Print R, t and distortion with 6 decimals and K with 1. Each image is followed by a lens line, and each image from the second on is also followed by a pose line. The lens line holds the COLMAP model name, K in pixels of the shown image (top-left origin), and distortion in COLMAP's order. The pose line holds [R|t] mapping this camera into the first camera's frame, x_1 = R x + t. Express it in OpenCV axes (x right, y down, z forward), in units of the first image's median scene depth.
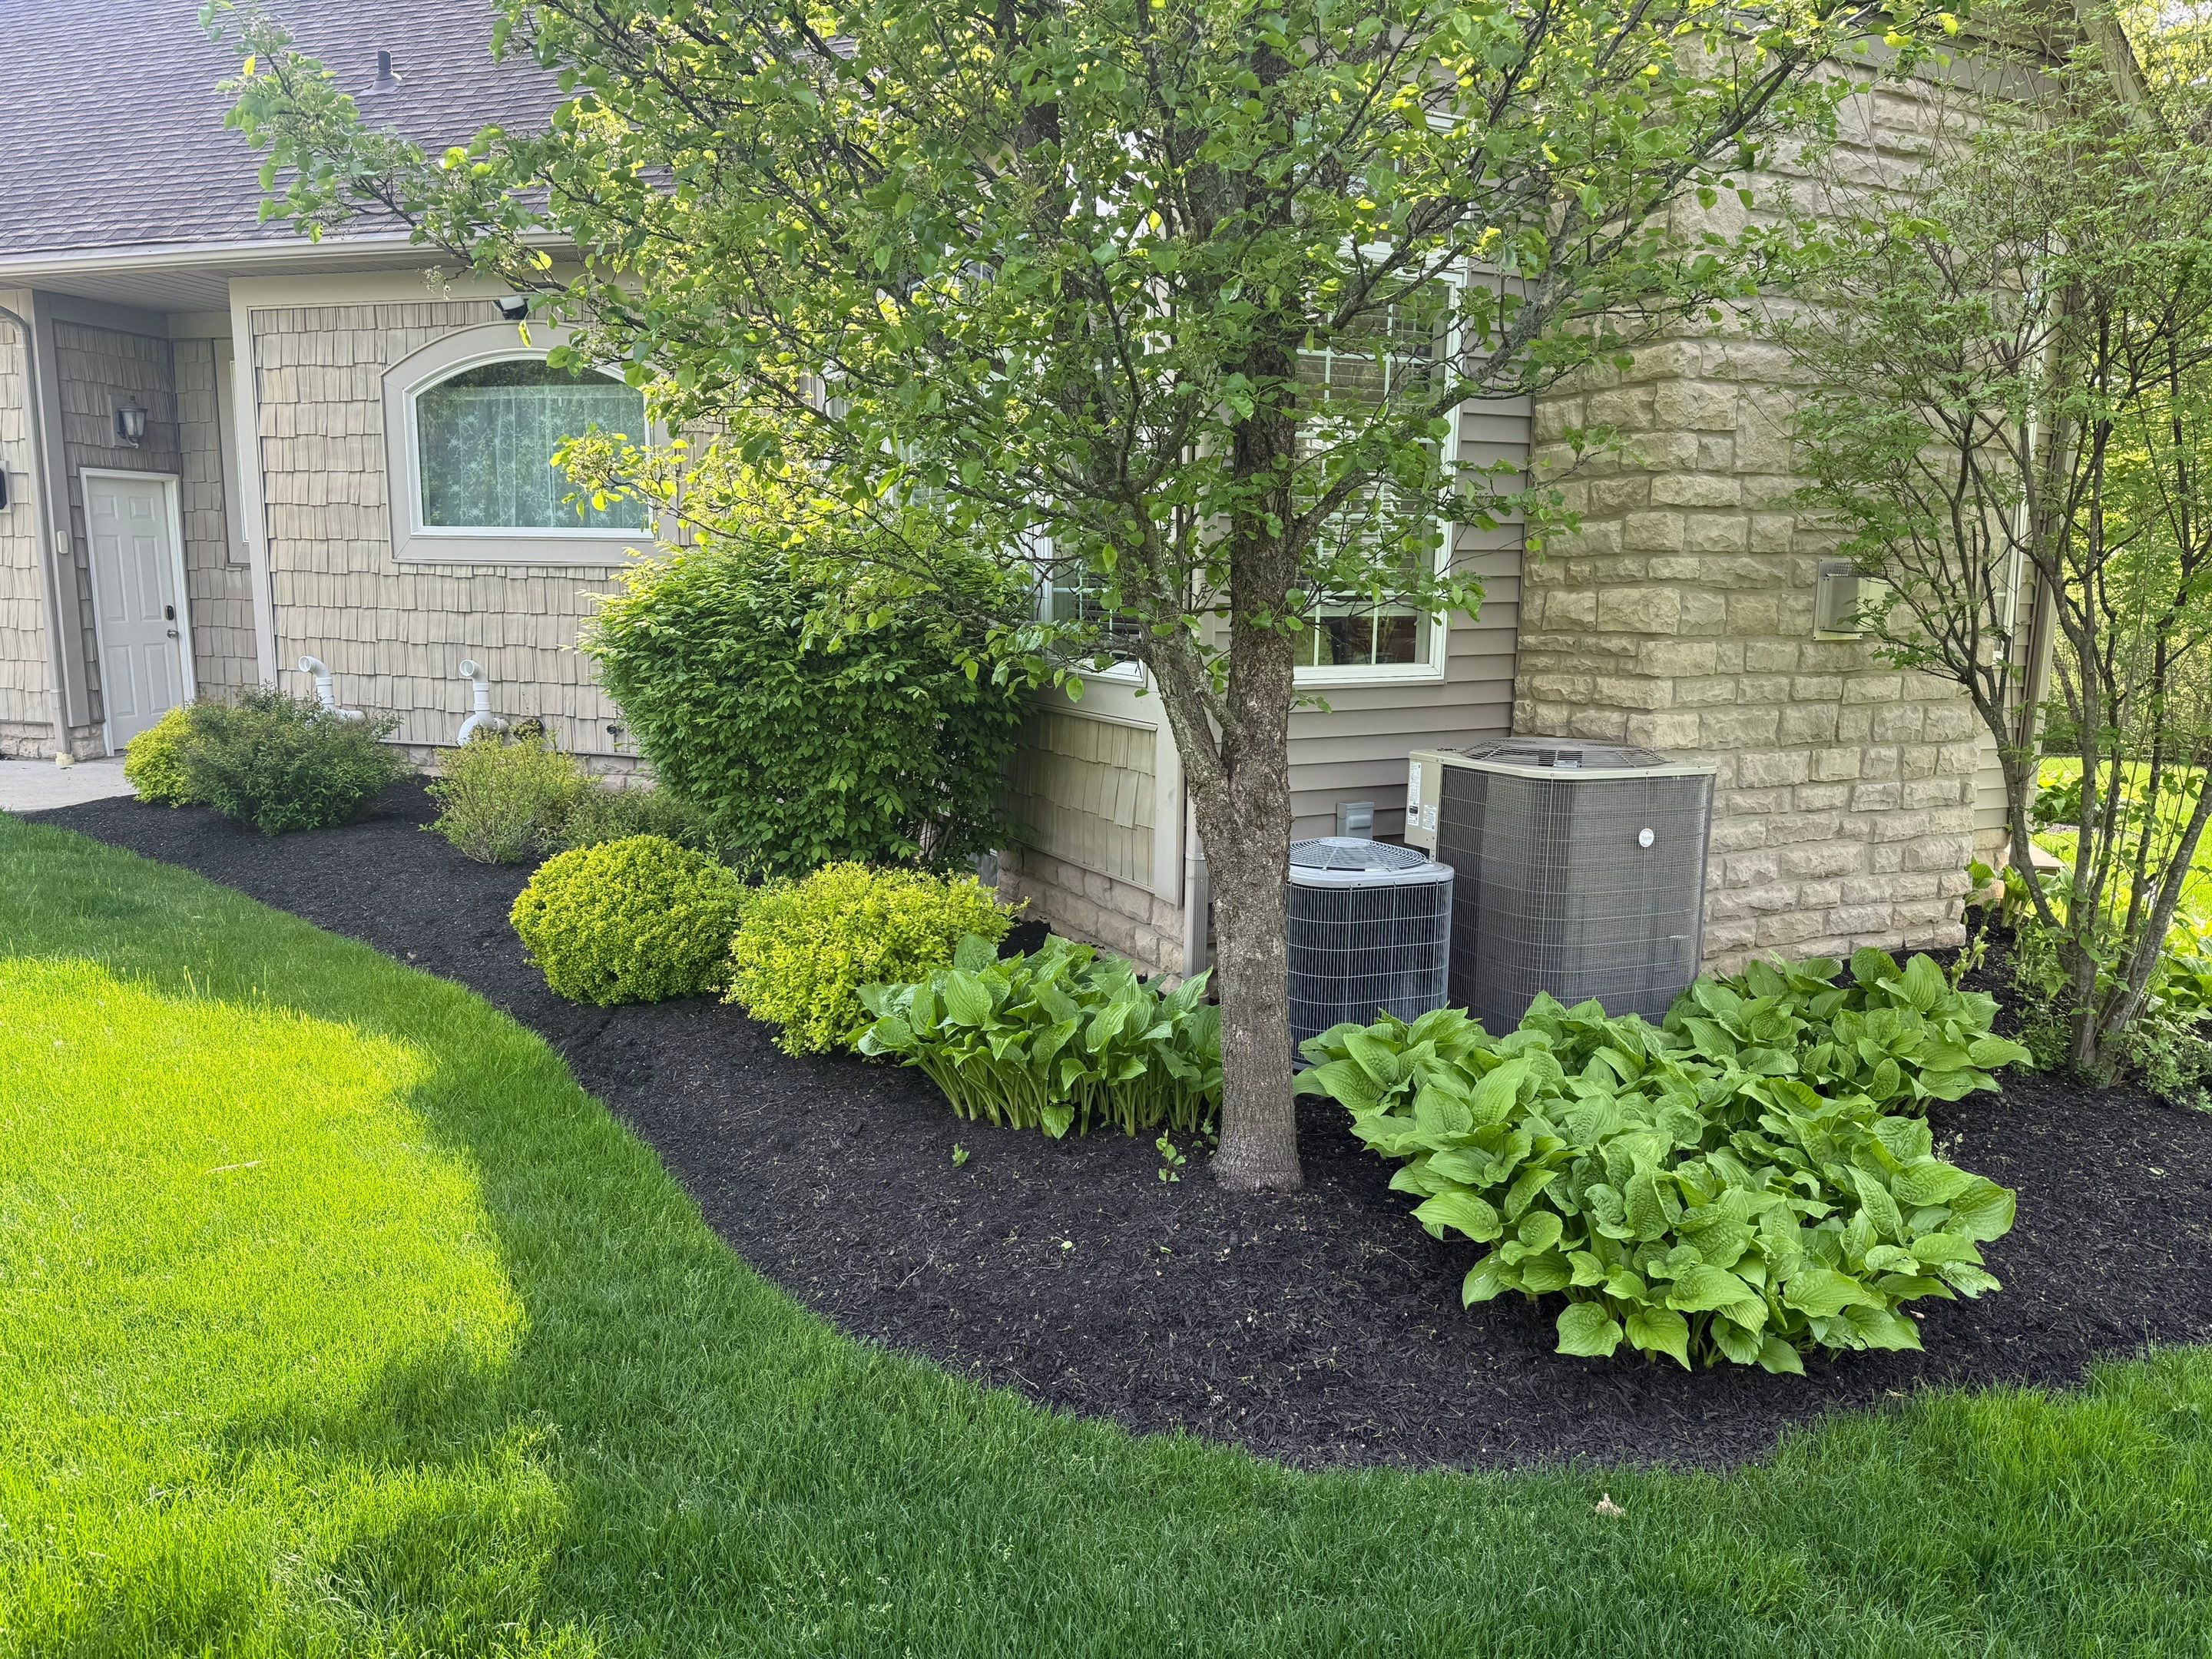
lens RADIAL K [[1481.7, 0, 1106.0], [0, 1481.7, 829.5], [0, 0, 1]] dist [0.071892, -0.003233]
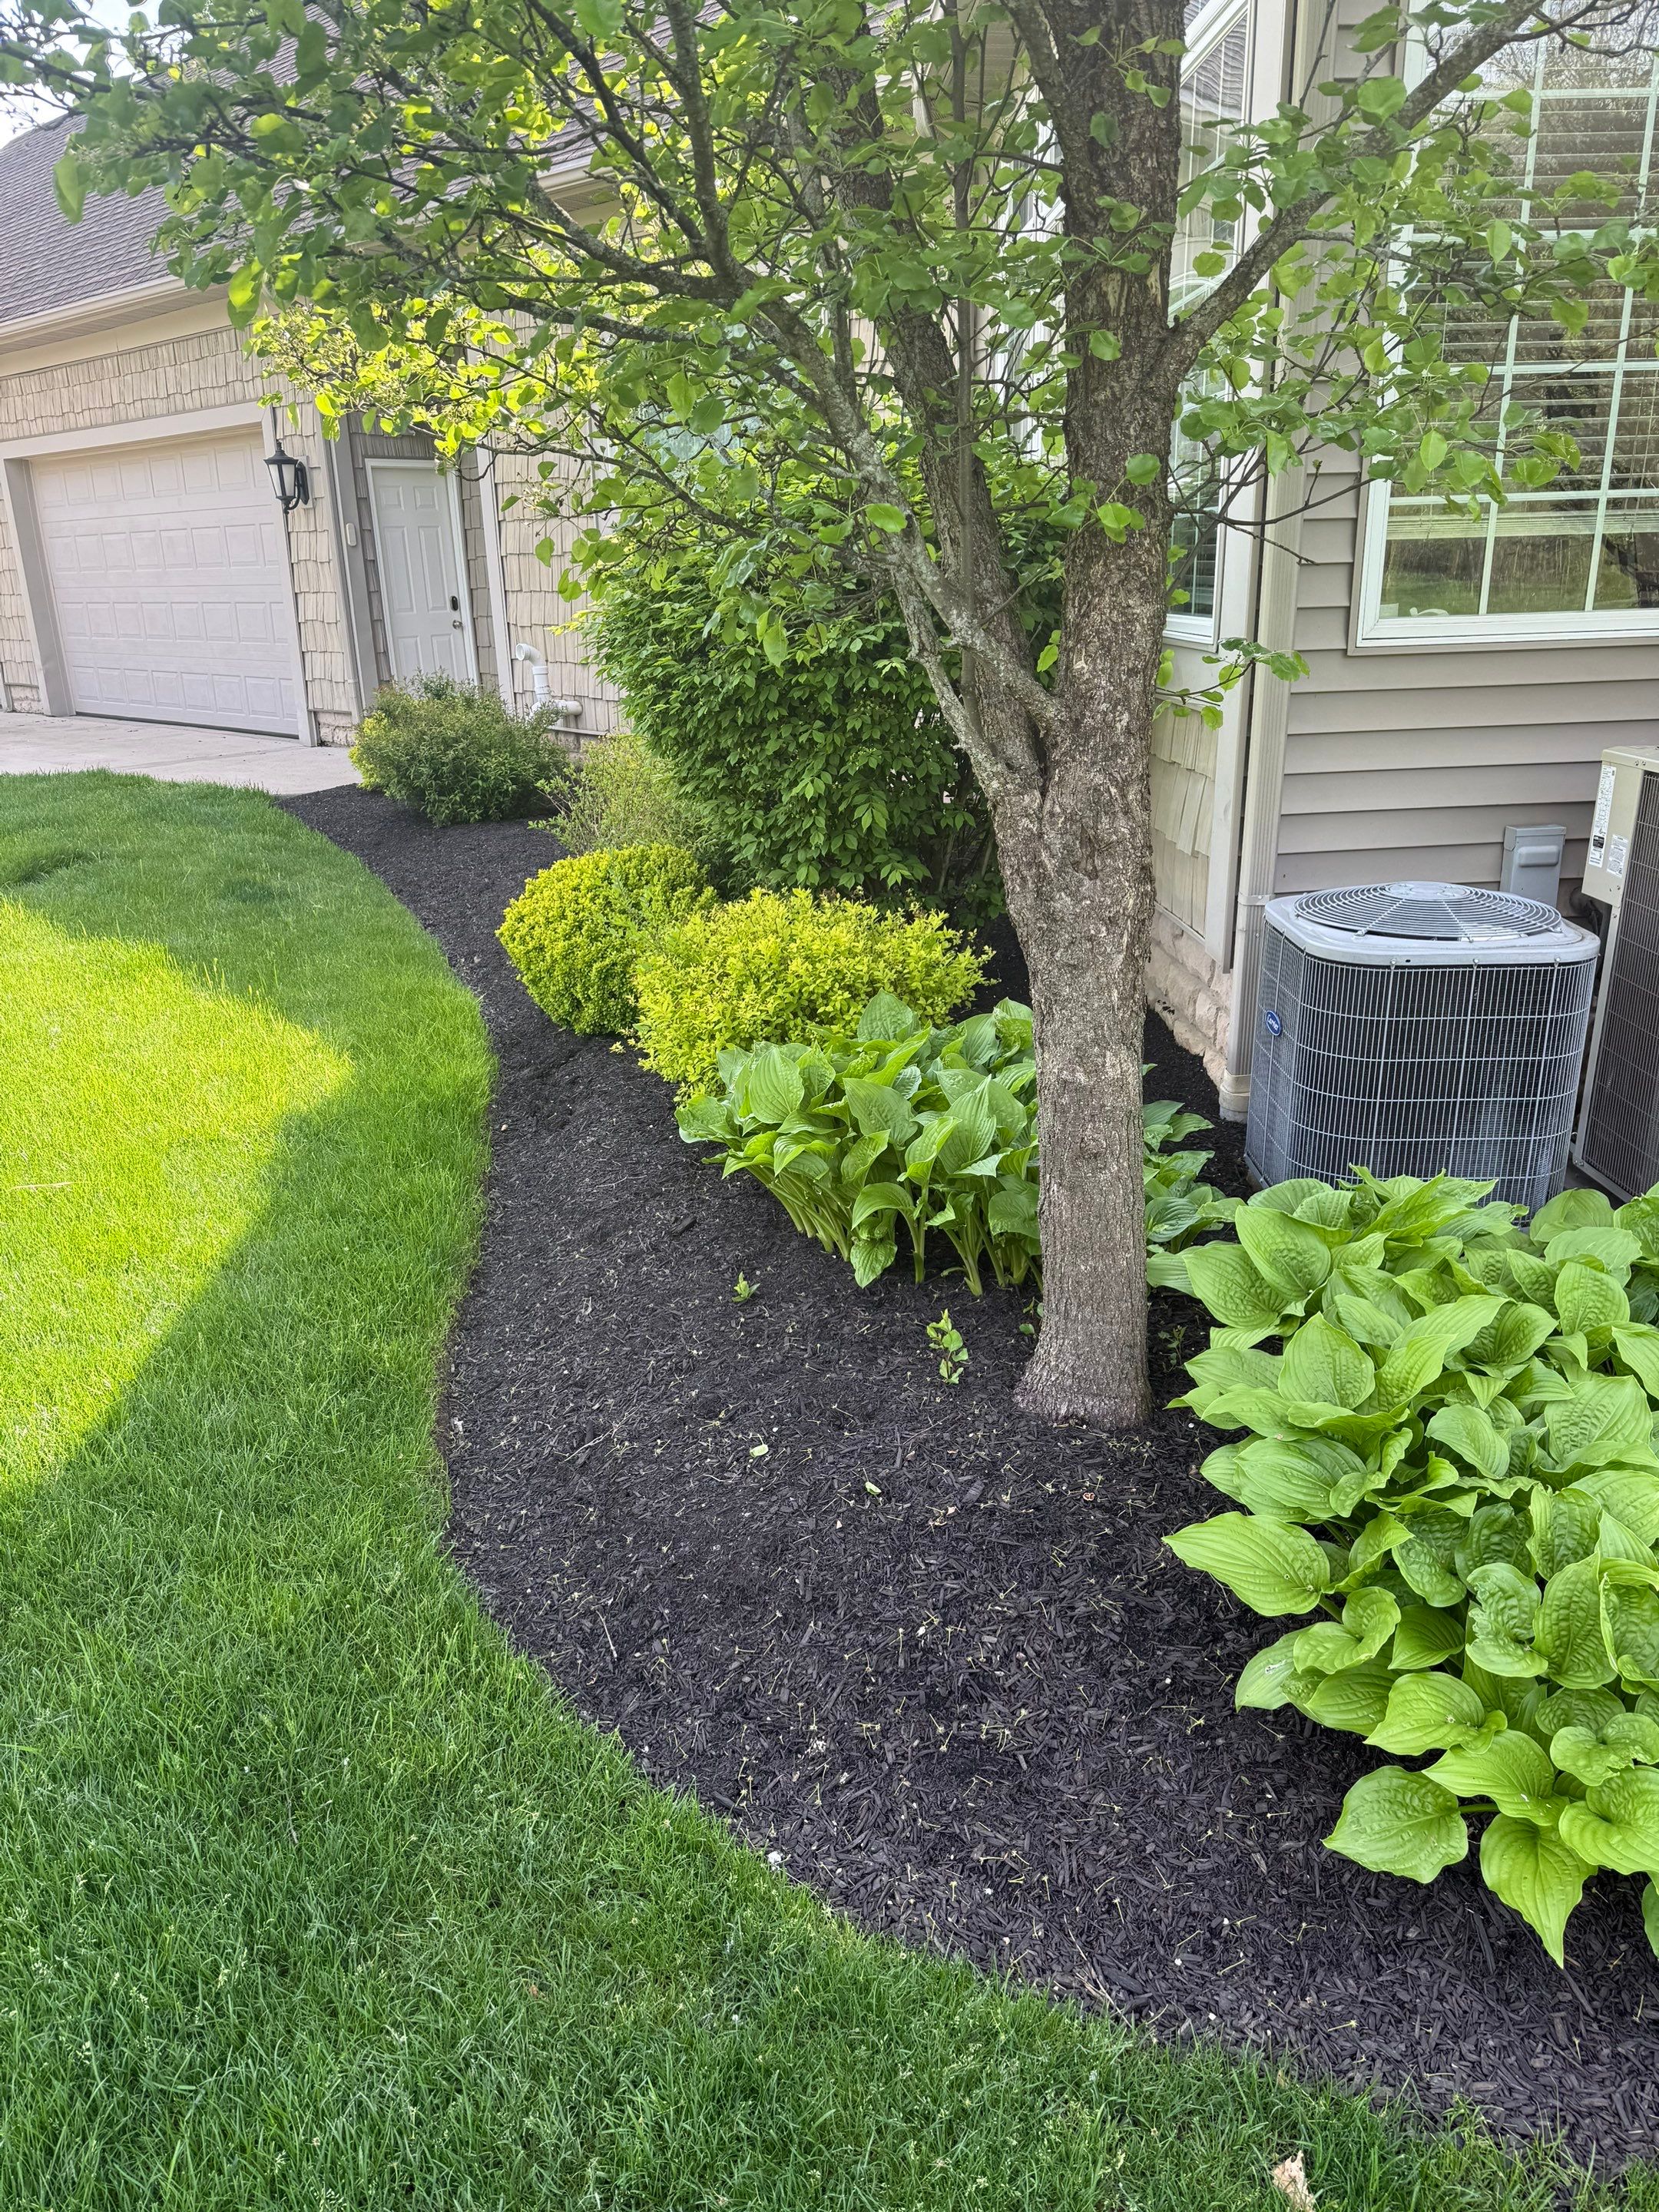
lens RADIAL K [[1518.8, 0, 829.5], [0, 1518.8, 1106.0], [0, 0, 1]] dist [0.182824, -0.340062]
pose [[0.912015, 0.102387, -0.397172, 0.187284], [-0.031075, 0.982808, 0.181999, -0.013515], [0.408978, -0.153644, 0.899517, 0.249175]]
